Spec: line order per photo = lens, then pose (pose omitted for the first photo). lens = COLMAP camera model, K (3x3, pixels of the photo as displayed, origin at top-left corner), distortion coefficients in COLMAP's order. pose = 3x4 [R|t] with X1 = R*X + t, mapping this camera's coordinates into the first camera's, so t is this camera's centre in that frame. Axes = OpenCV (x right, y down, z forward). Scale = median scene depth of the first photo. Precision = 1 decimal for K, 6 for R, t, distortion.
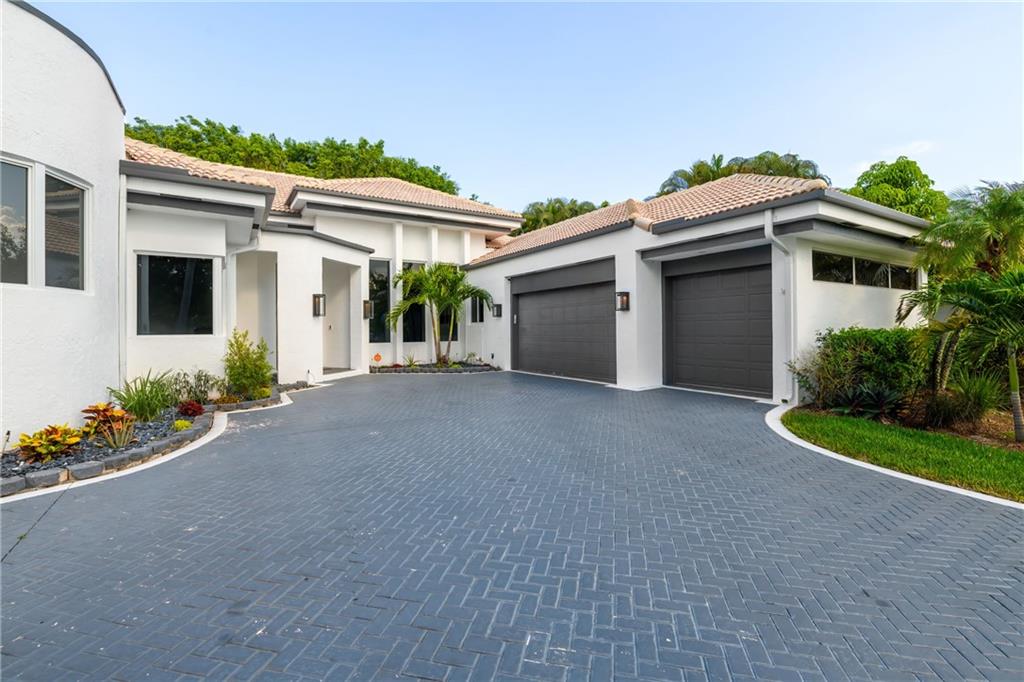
lens RADIAL K [[460.8, 0, 514.5], [0, 460.8, 334.8], [0, 0, 1]] dist [0.001773, 0.000183]
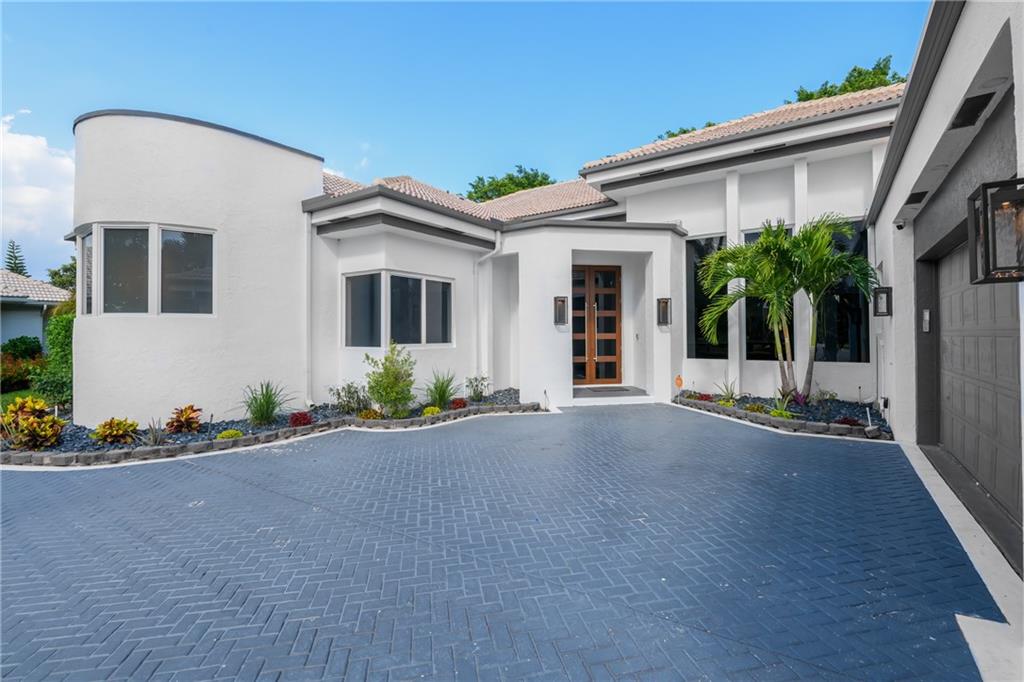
lens RADIAL K [[460.8, 0, 514.5], [0, 460.8, 332.0], [0, 0, 1]] dist [0.001773, 0.000183]
pose [[0.413519, 0.000206, -0.910495, 0.231108], [-0.009067, 0.999951, -0.003892, -0.019315], [0.910450, 0.009865, 0.413501, 0.505123]]
